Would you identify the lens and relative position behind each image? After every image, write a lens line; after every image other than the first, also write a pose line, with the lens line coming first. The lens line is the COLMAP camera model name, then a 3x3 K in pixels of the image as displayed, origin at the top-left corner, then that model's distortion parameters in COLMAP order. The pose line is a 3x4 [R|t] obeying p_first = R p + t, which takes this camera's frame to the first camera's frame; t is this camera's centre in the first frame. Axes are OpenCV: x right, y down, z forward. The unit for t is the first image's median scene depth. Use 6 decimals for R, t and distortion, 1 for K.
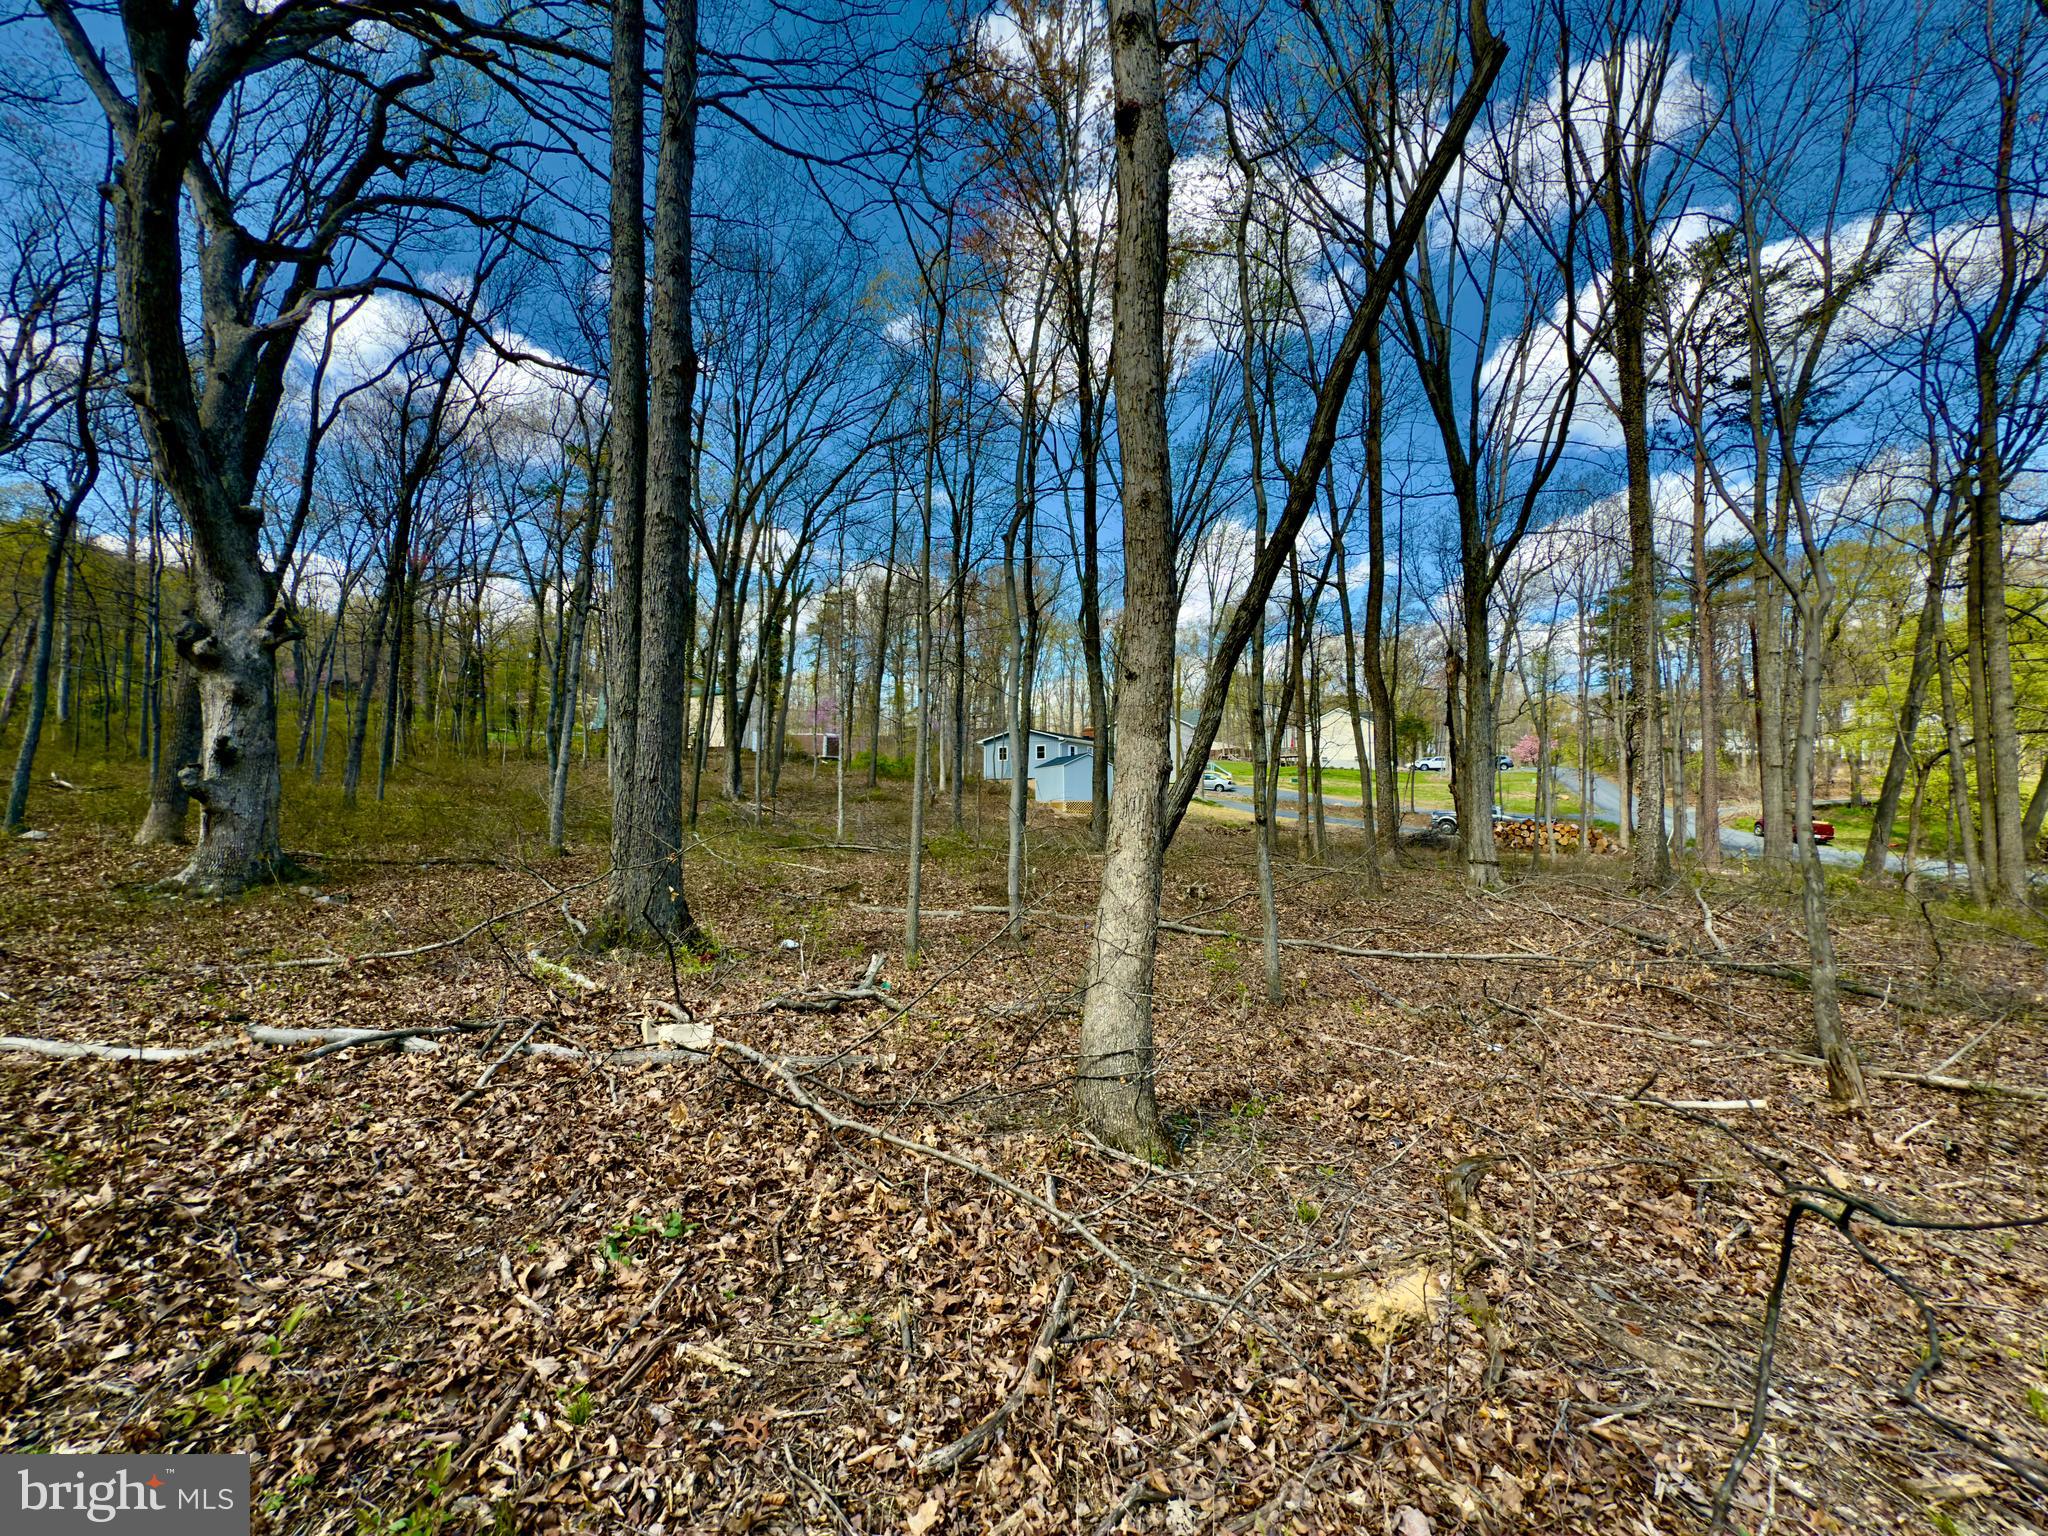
lens RADIAL K [[815.1, 0, 1024.0], [0, 815.1, 768.0], [0, 0, 1]] dist [-0.000526, 0.000147]
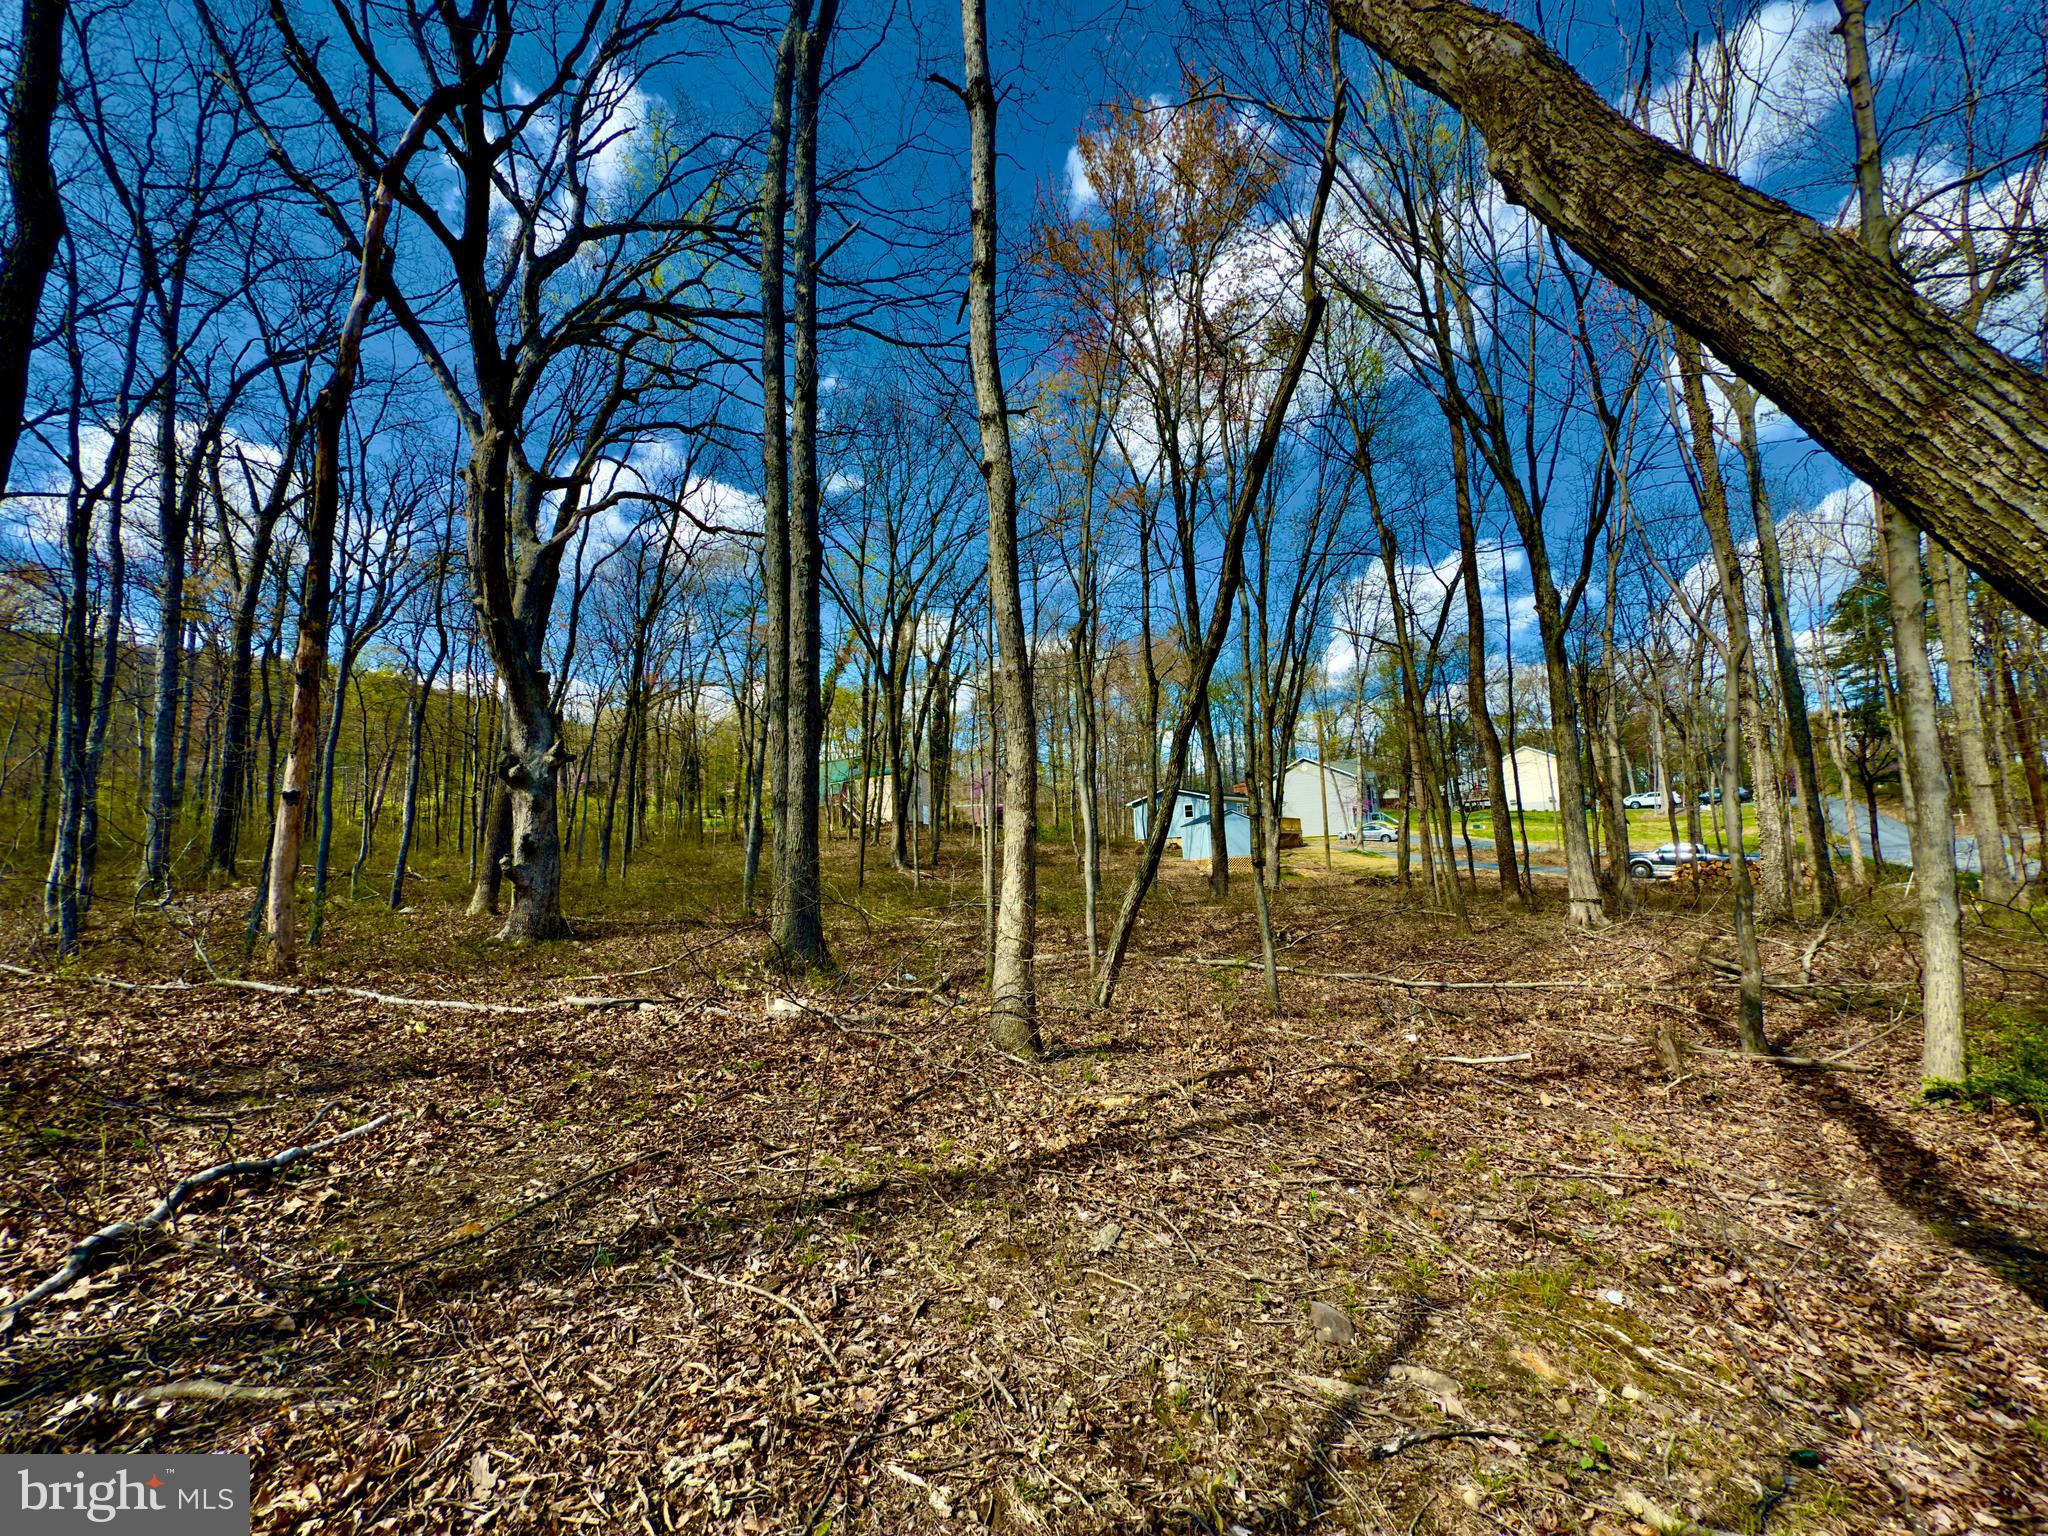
lens RADIAL K [[815.1, 0, 1024.0], [0, 815.1, 768.0], [0, 0, 1]] dist [-0.000526, 0.000147]
pose [[0.976463, -0.062696, -0.206371, 0.066027], [0.046660, 0.995566, -0.081676, 0.001402], [0.210576, 0.070124, 0.975059, -0.085534]]
